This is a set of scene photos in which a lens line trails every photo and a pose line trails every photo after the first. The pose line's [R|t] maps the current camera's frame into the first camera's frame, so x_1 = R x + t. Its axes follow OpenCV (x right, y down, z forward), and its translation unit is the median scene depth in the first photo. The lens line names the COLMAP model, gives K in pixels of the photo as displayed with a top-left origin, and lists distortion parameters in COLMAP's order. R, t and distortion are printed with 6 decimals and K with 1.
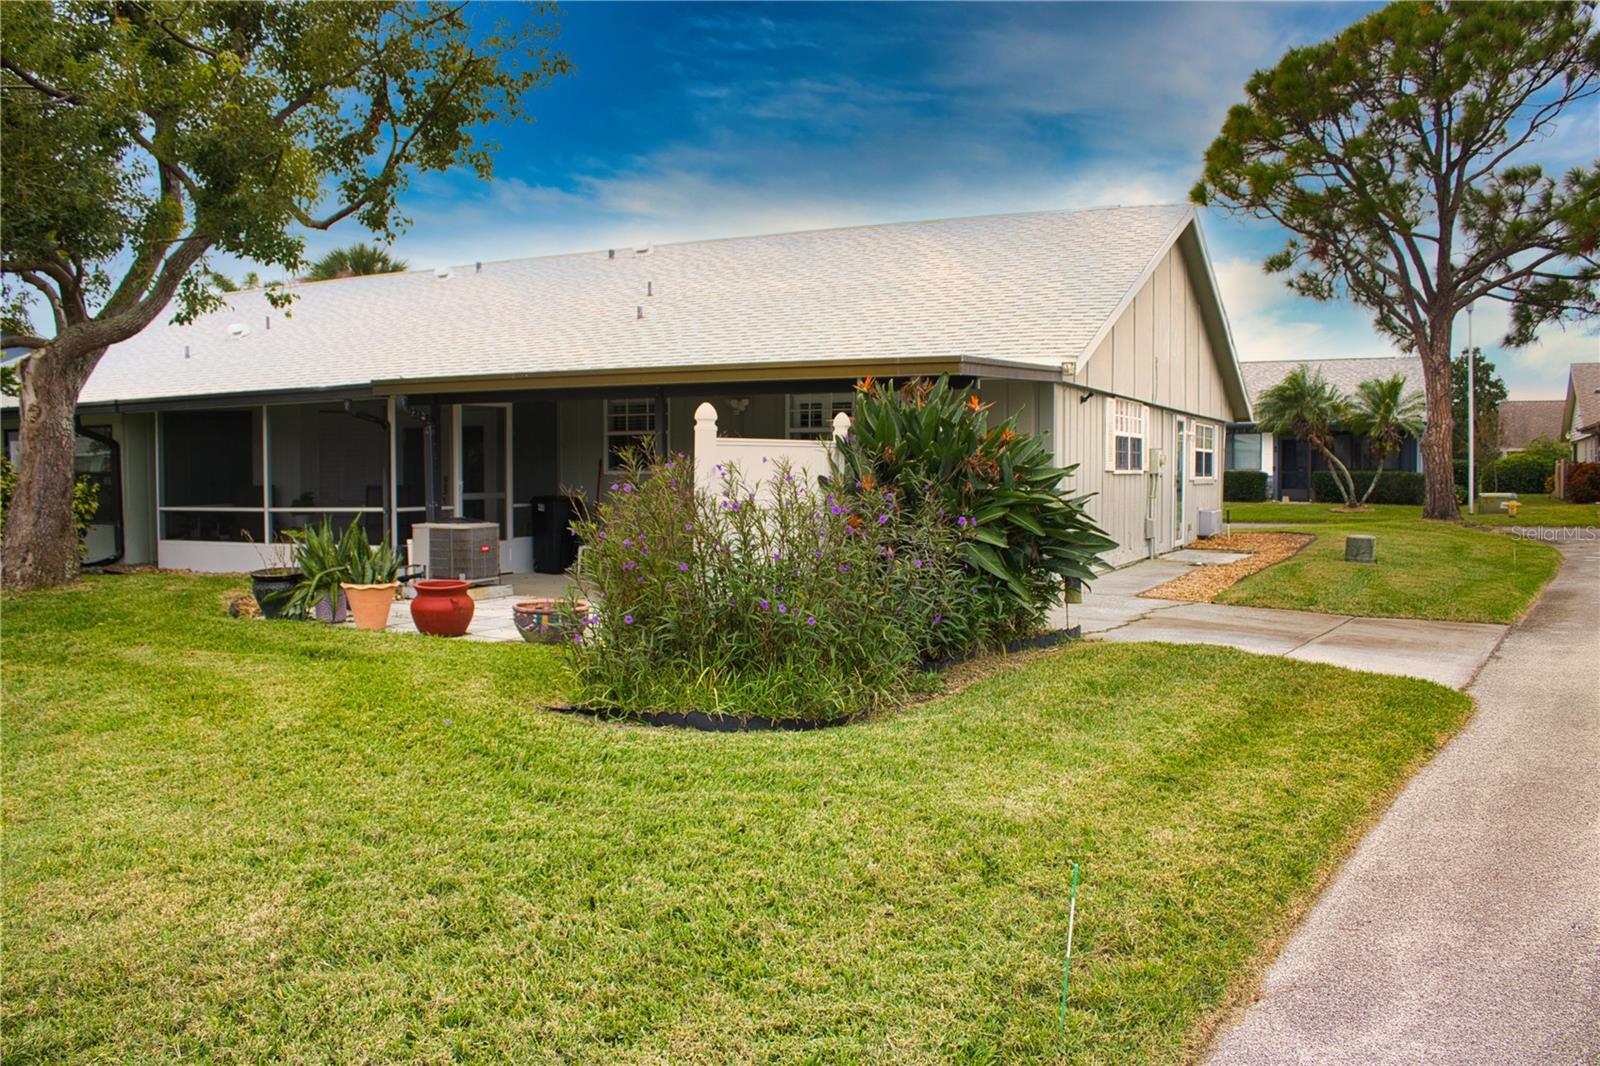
lens RADIAL K [[1335.4, 0, 800.0], [0, 1335.4, 533.0], [0, 0, 1]] dist [-0.165800, 0.142159]
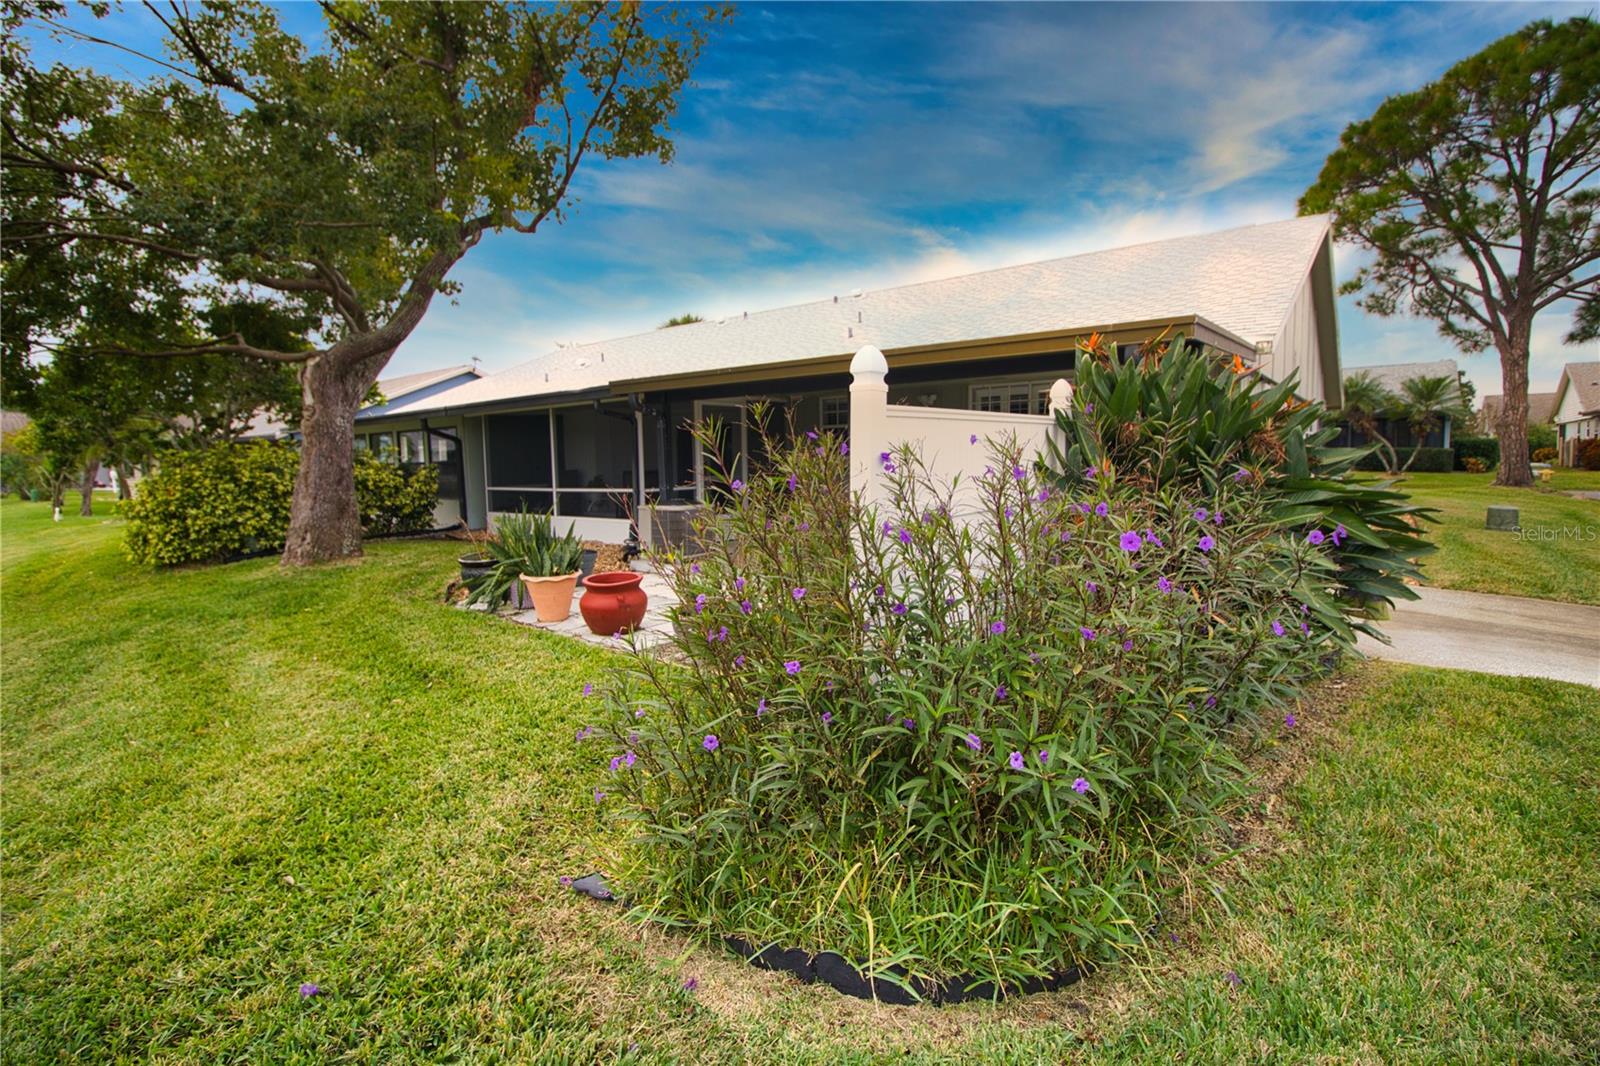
lens RADIAL K [[737.7, 0, 809.1], [0, 737.7, 514.8], [0, 0, 1]] dist [-0.004695, -0.010660]
pose [[0.978473, 0.003138, -0.206353, -0.018080], [0.003924, 0.999421, 0.033802, -0.021783], [0.206340, -0.033884, 0.977894, 0.438086]]
